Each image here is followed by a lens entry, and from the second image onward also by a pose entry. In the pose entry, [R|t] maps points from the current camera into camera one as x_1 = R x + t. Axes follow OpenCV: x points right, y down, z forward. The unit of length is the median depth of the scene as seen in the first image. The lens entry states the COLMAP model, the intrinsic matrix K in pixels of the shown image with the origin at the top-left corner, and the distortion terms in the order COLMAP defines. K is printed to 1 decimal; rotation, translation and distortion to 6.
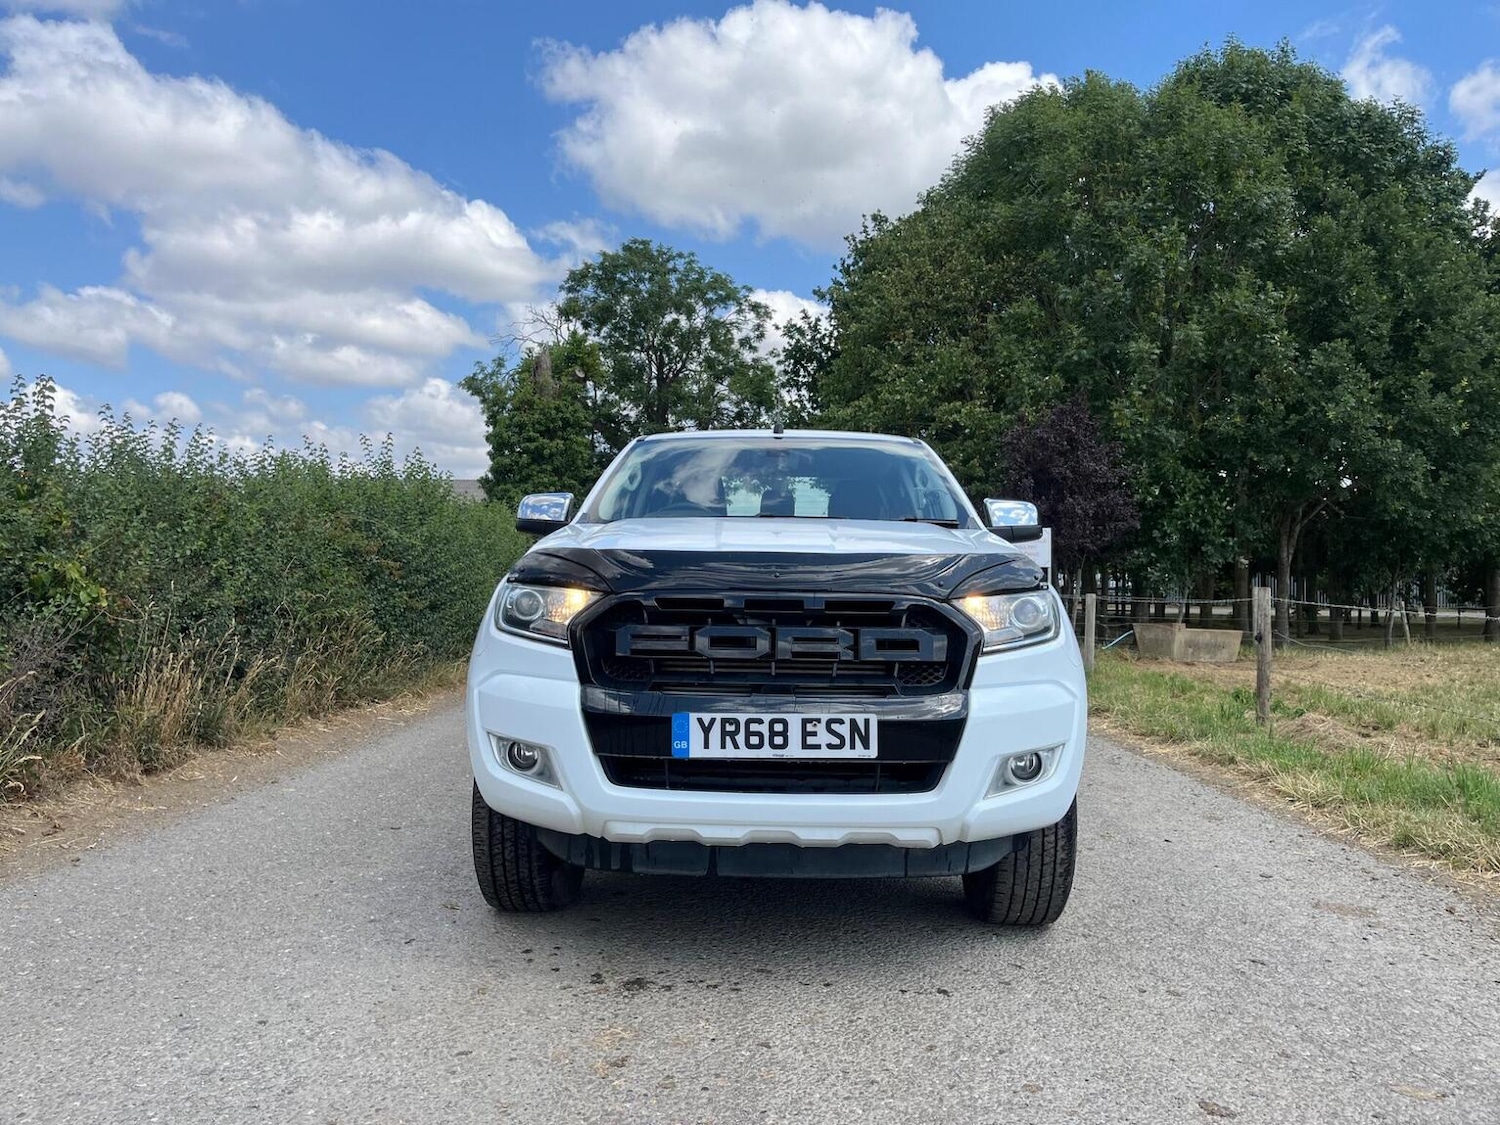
lens RADIAL K [[1133.2, 0, 742.1], [0, 1133.2, 559.0], [0, 0, 1]] dist [0.056157, -0.082985]
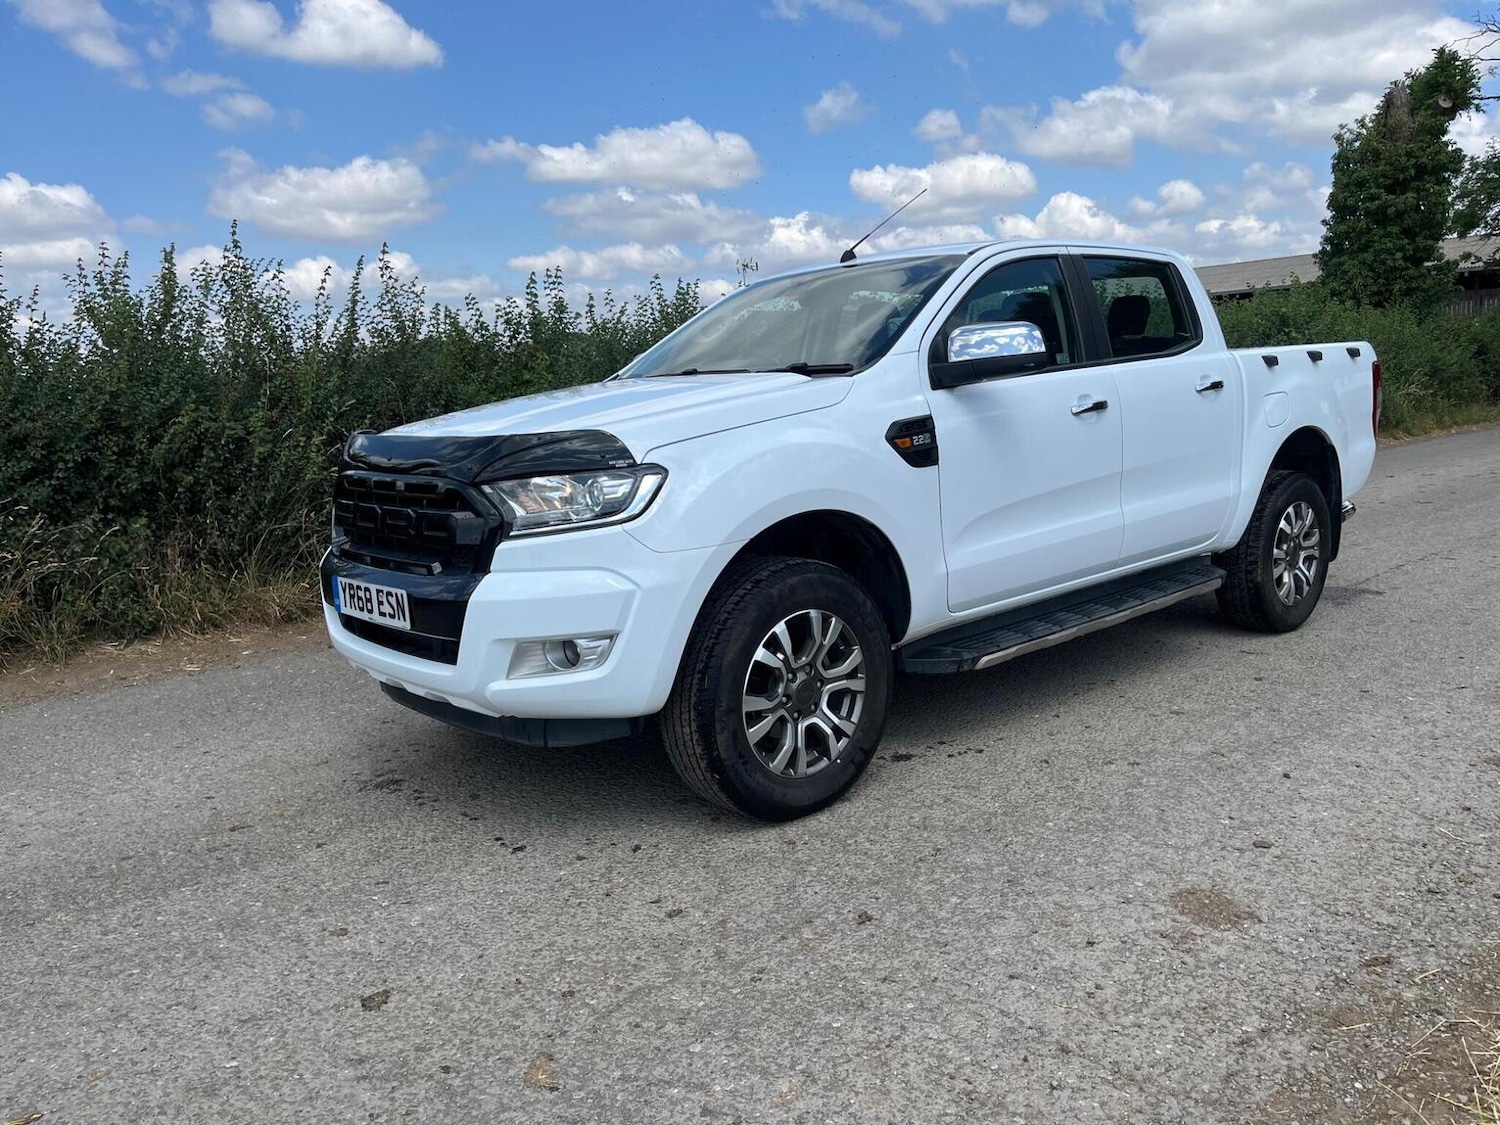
lens RADIAL K [[1137.2, 0, 762.4], [0, 1137.2, 559.1], [0, 0, 1]] dist [0.060784, -0.092273]
pose [[0.695137, 0.065623, -0.715876, 0.982416], [0.067599, 0.985445, 0.155976, -0.035876], [0.715692, -0.156817, 0.680583, 0.433480]]
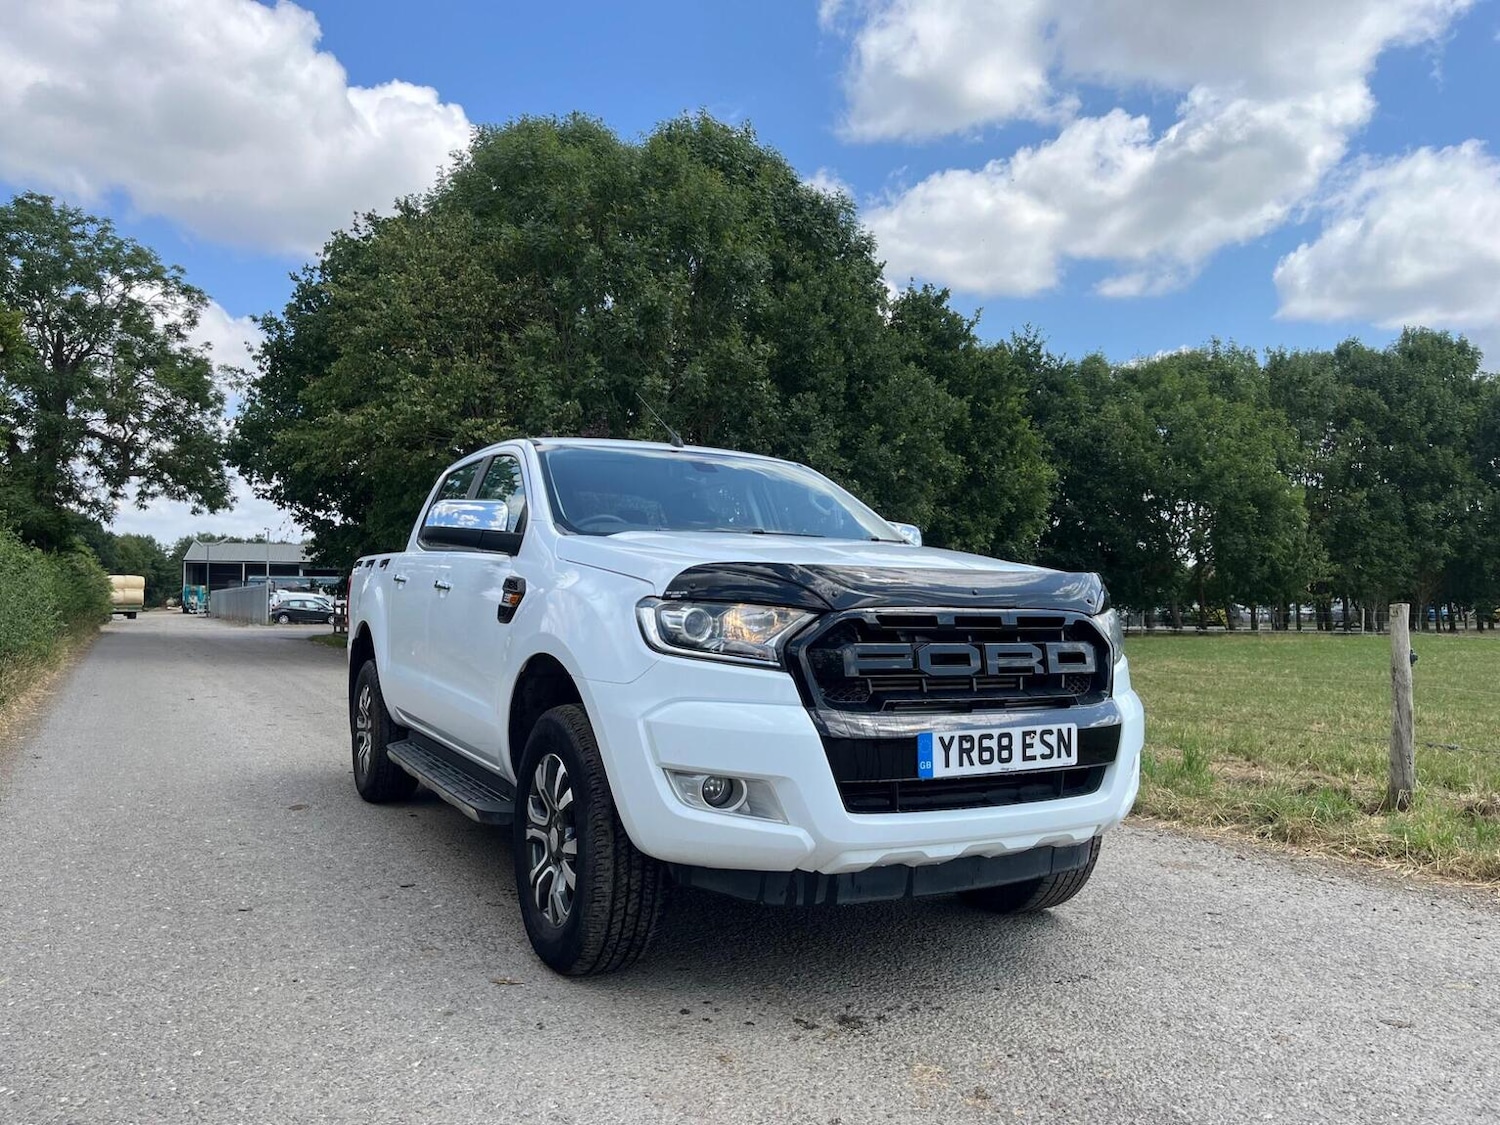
lens RADIAL K [[1130.2, 0, 750.0], [0, 1130.2, 562.5], [0, 0, 1]] dist [0.060887, -0.092437]
pose [[0.870502, 0.015328, 0.491926, -0.582757], [-0.008397, 0.999832, -0.016296, 0.004558], [-0.492093, 0.010055, 0.870485, 0.188878]]
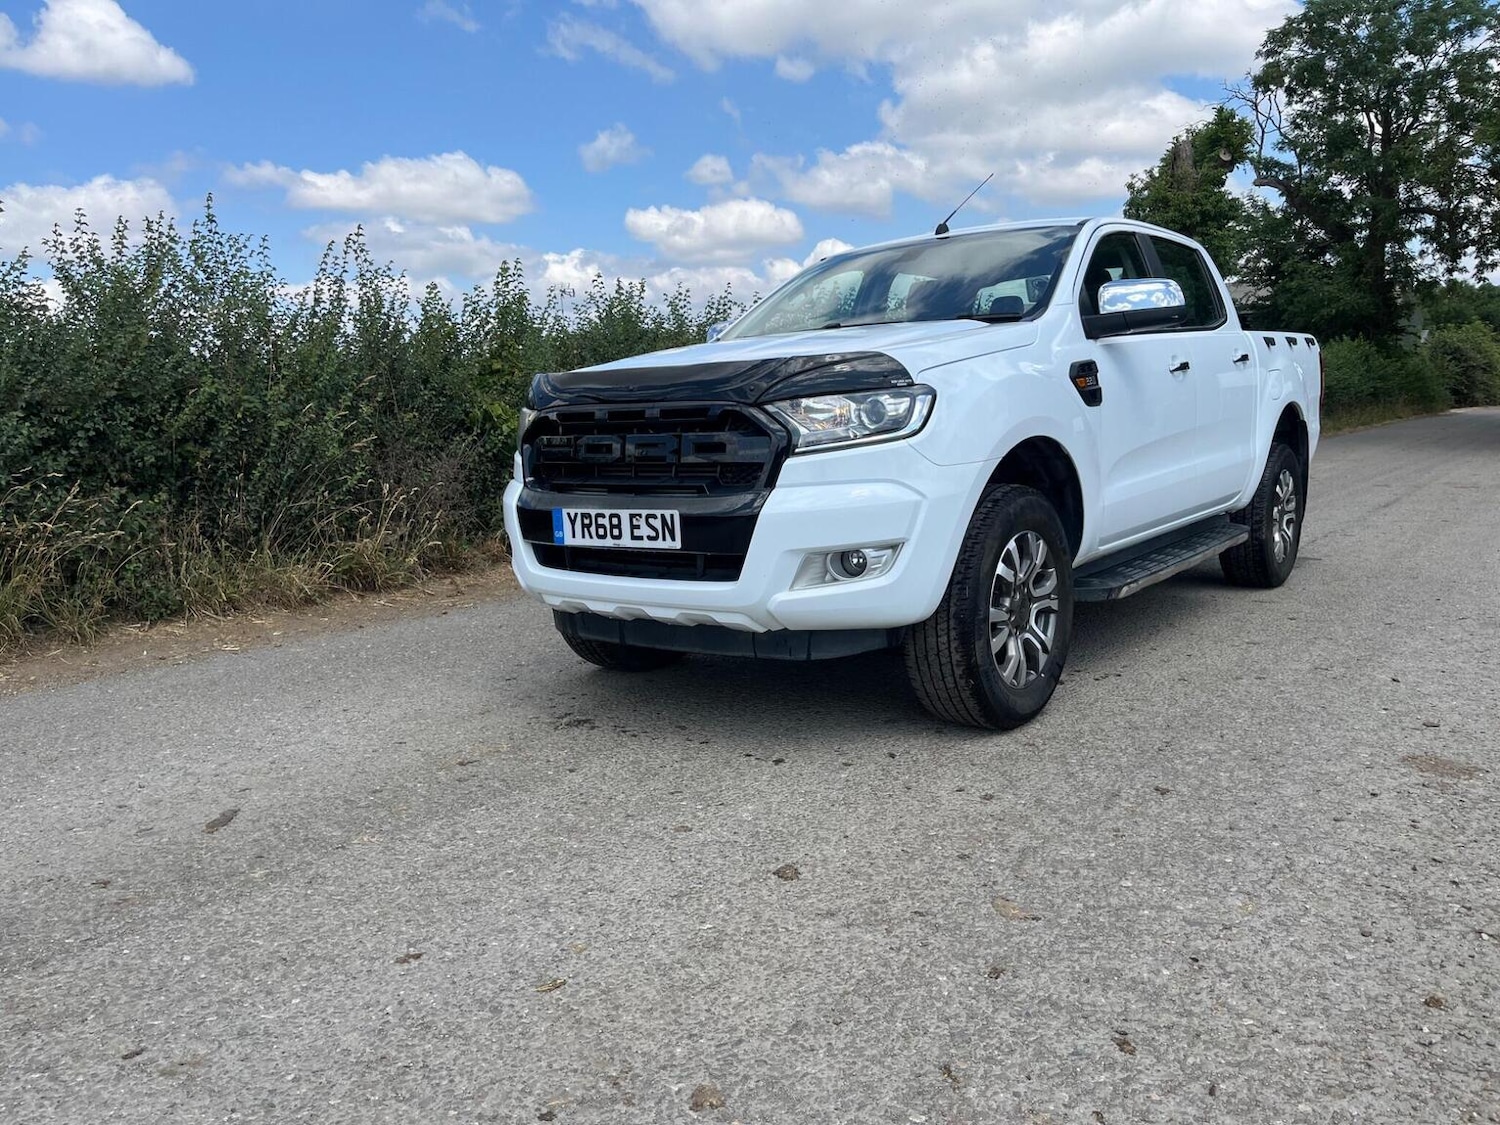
lens RADIAL K [[1133.2, 0, 742.1], [0, 1133.2, 559.0], [0, 0, 1]] dist [0.056157, -0.082985]
pose [[0.809004, 0.032800, -0.586887, 0.712313], [0.059297, 0.988795, 0.137000, 0.029907], [0.584805, -0.145635, 0.797994, 0.118916]]
